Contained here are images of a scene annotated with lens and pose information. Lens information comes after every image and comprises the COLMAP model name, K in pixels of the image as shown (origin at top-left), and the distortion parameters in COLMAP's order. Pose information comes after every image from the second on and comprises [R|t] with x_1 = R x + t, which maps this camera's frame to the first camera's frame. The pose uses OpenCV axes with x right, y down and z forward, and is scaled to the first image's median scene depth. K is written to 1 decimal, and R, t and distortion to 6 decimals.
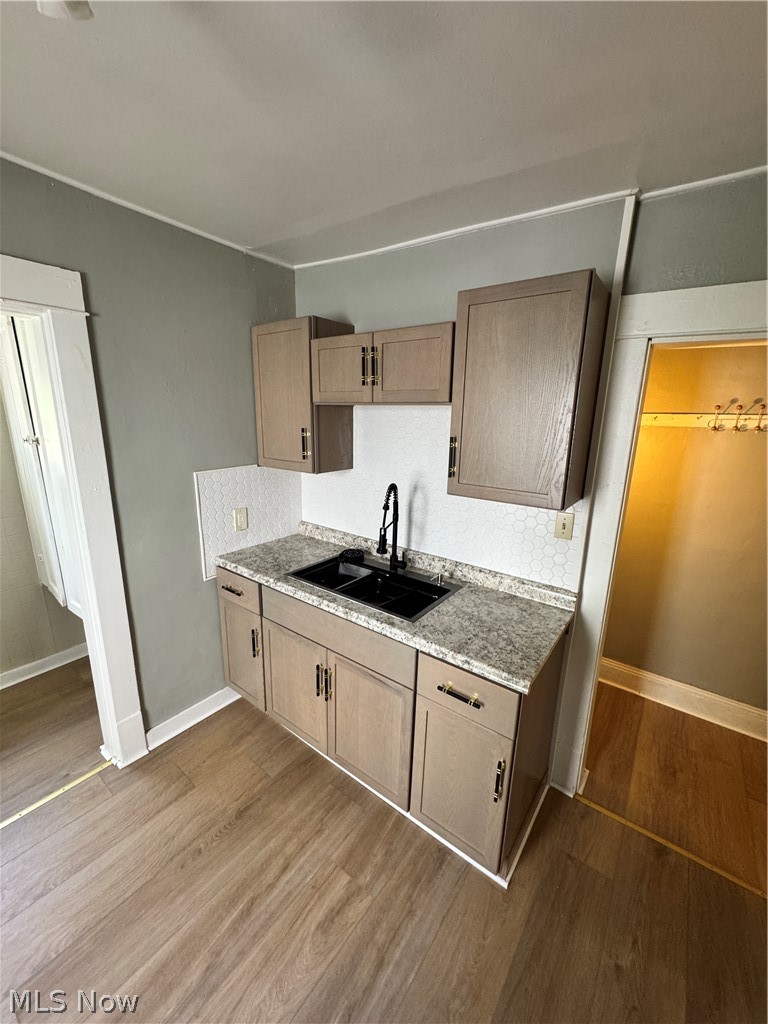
lens RADIAL K [[409.5, 0, 384.0], [0, 409.5, 512.0], [0, 0, 1]] dist [-0.000624, -0.000207]
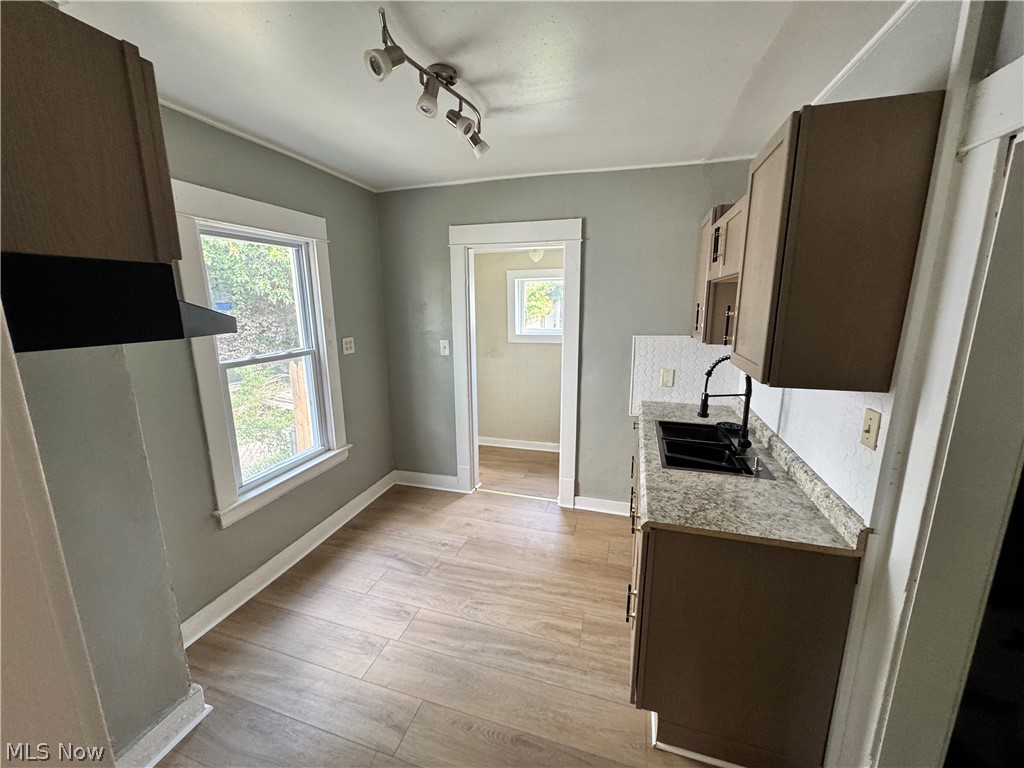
lens RADIAL K [[409.5, 0, 511.3], [0, 409.5, 383.7], [0, 0, 1]] dist [-0.000624, -0.000207]
pose [[0.340979, 0.165533, -0.925382, 0.804728], [-0.209565, 0.972988, 0.096829, 0.018057], [0.916414, 0.160911, 0.366459, 0.135381]]
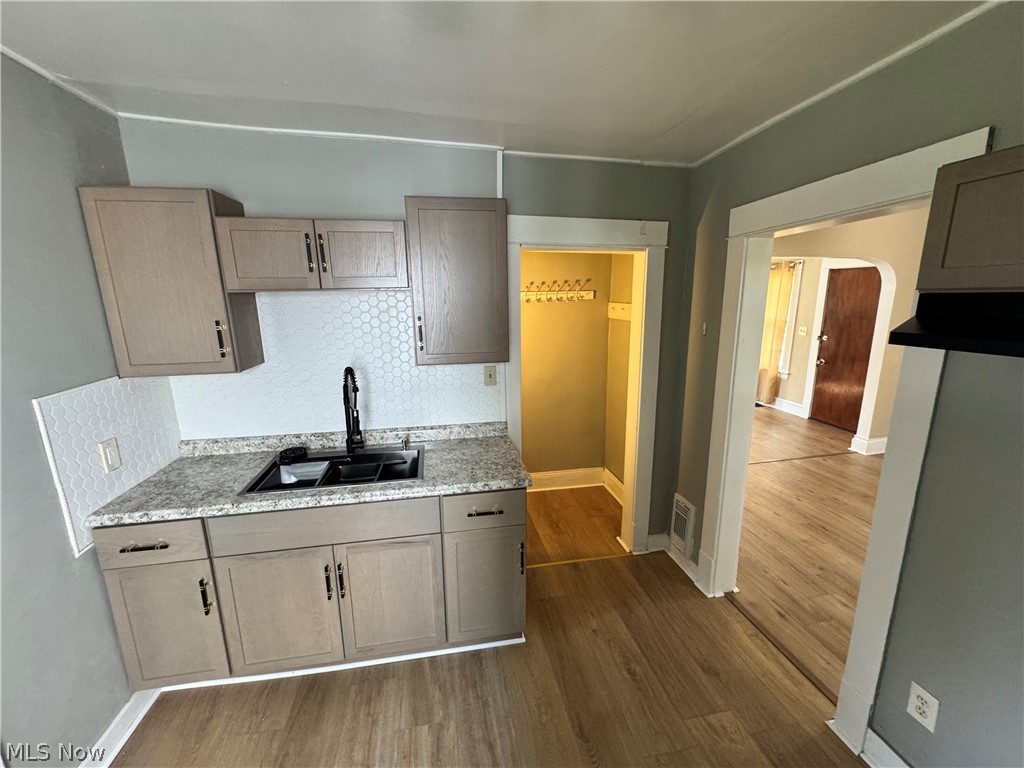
lens RADIAL K [[411.0, 0, 512.0], [0, 411.0, 384.0], [0, 0, 1]] dist [-0.000513, -0.000045]
pose [[0.675530, -0.185632, 0.713583, -0.454535], [0.199522, 0.977705, 0.065459, -0.013461], [-0.709825, 0.098156, 0.697506, -0.004804]]
